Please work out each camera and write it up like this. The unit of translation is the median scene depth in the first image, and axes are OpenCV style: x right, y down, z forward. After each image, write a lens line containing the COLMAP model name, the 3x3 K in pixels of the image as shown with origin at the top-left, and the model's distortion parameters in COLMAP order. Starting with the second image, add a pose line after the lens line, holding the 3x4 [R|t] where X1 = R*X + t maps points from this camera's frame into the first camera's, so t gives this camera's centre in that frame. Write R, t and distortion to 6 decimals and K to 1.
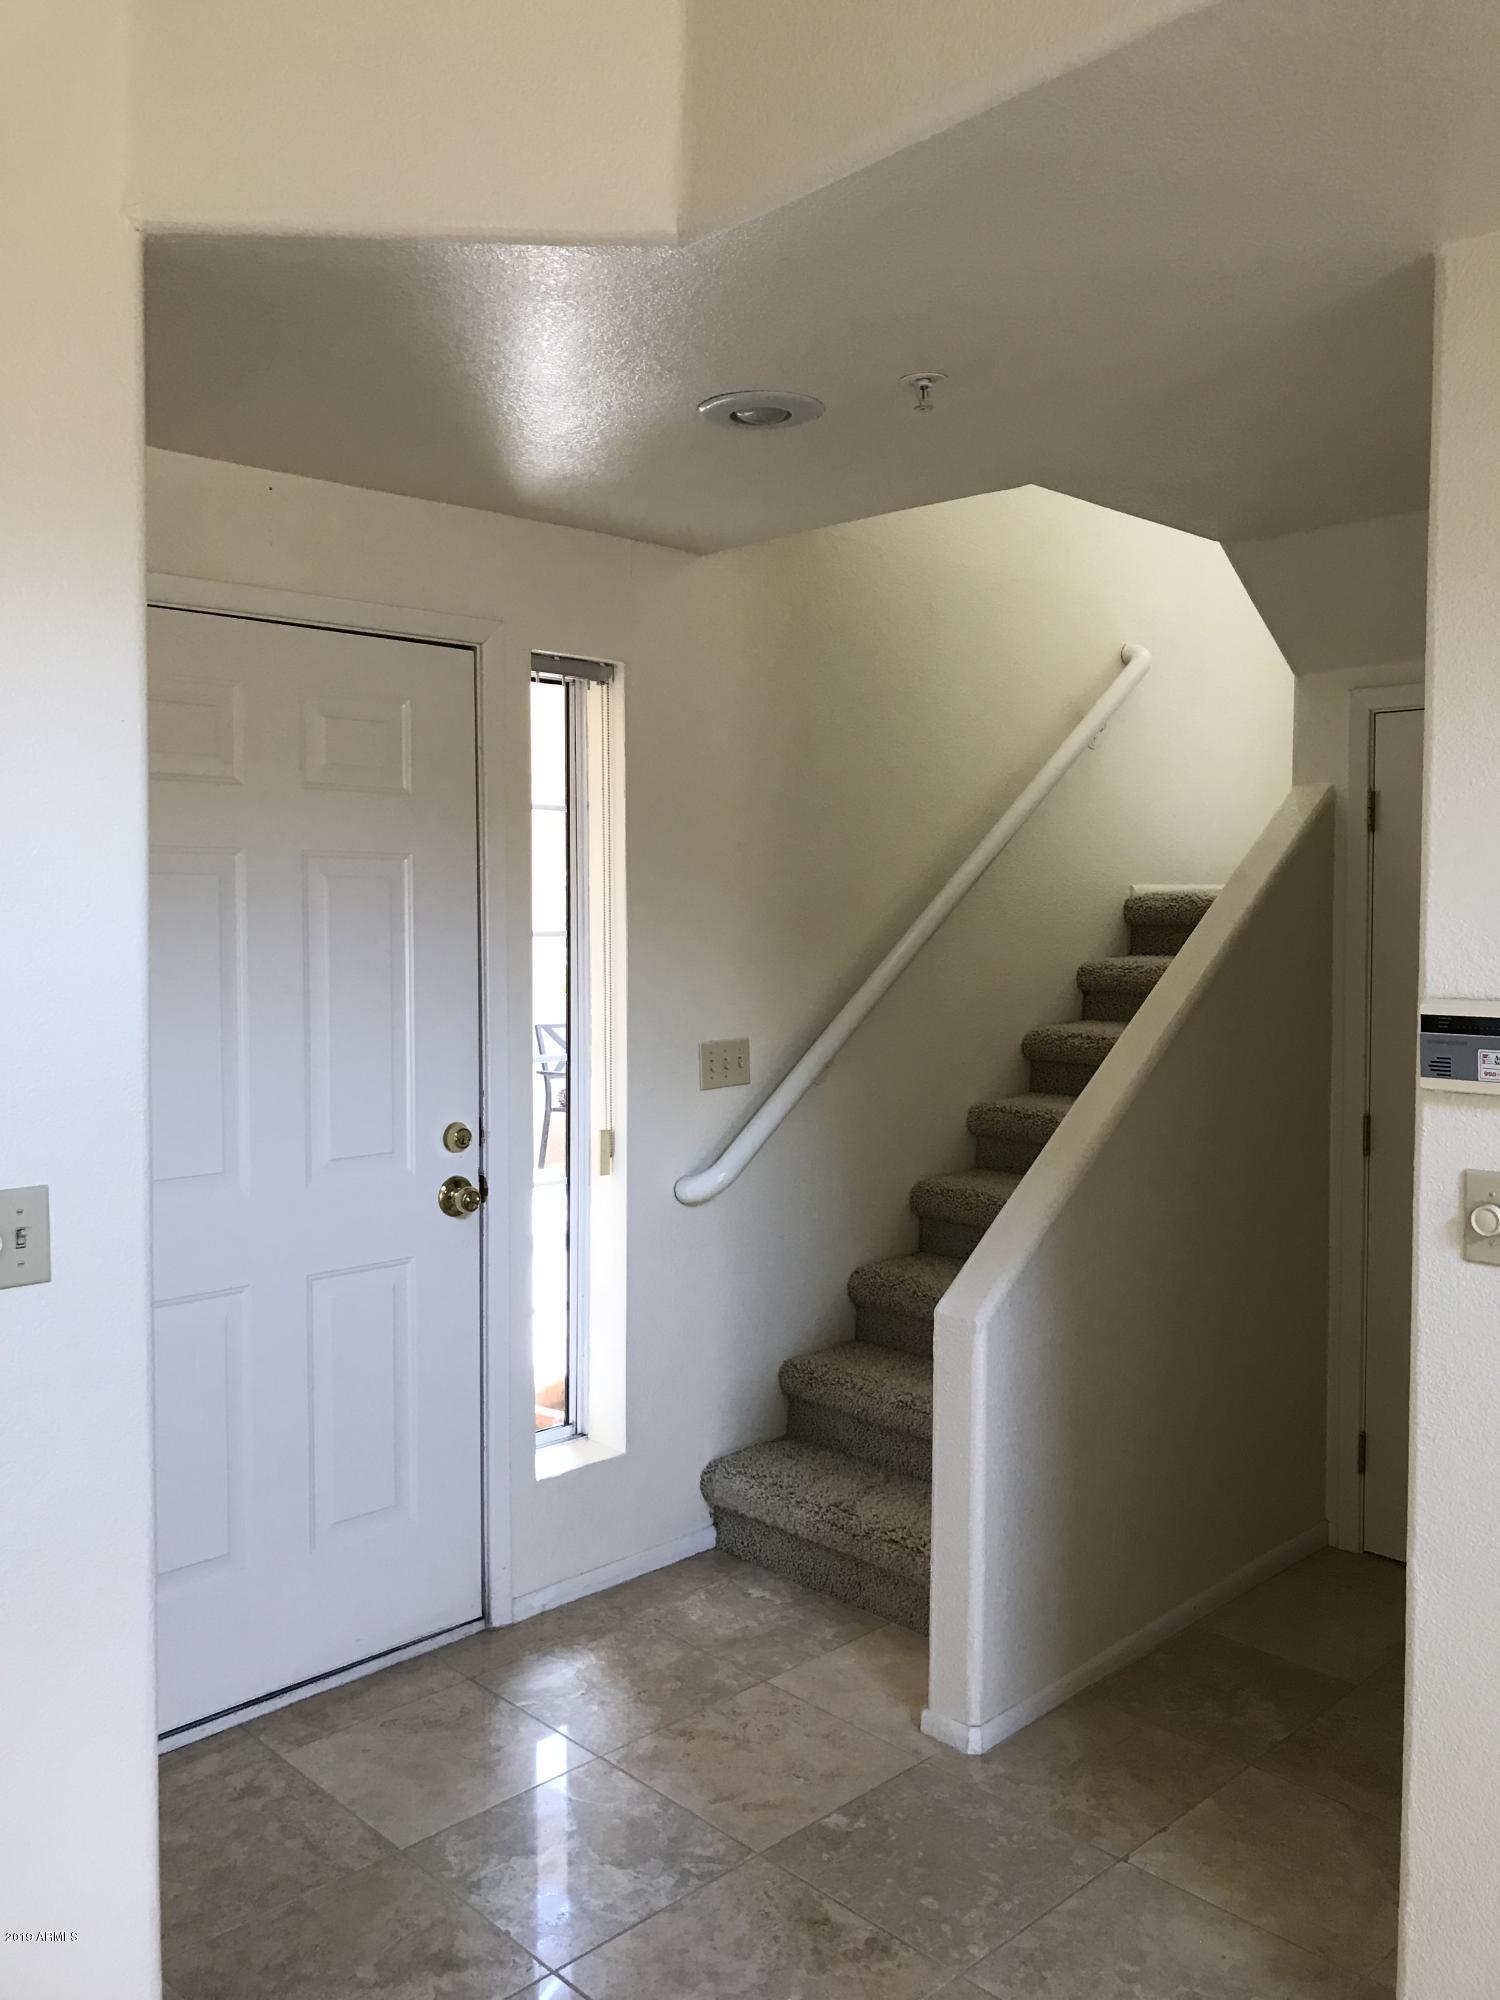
lens RADIAL K [[1641.8, 0, 746.9], [0, 1641.8, 962.6], [0, 0, 1]] dist [0.060114, -0.060627]
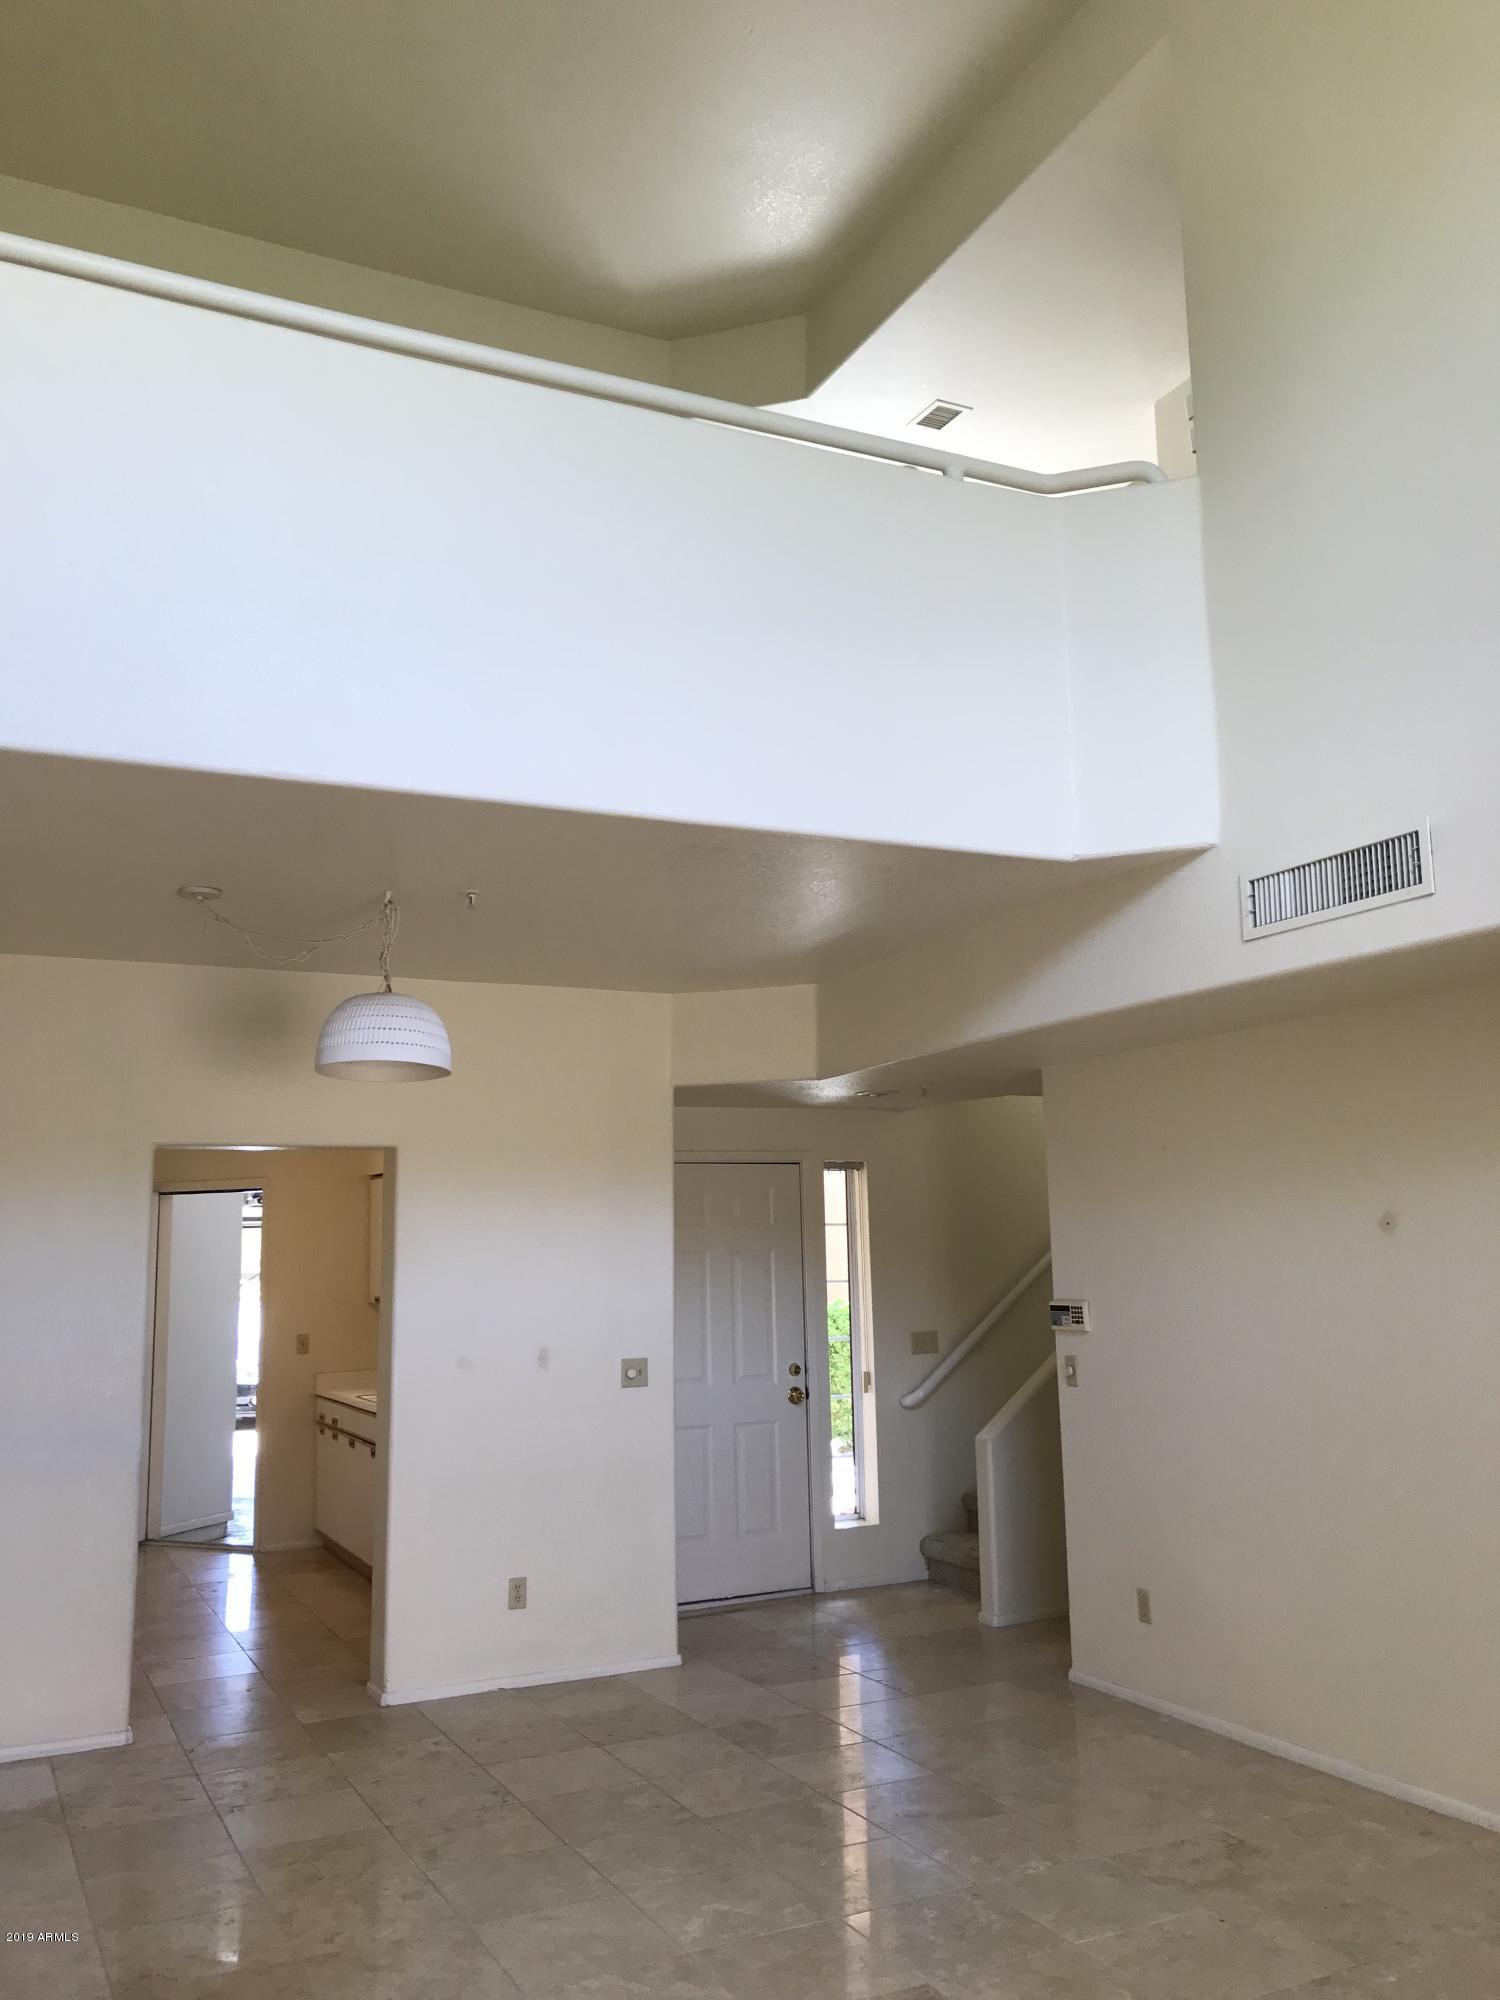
lens RADIAL K [[1641.8, 0, 746.9], [0, 1641.8, 962.6], [0, 0, 1]] dist [0.060114, -0.060627]
pose [[0.953588, -0.069722, -0.292932, 0.487931], [0.007799, 0.978216, -0.207442, 0.023708], [0.301014, 0.195529, 0.933359, -1.336794]]
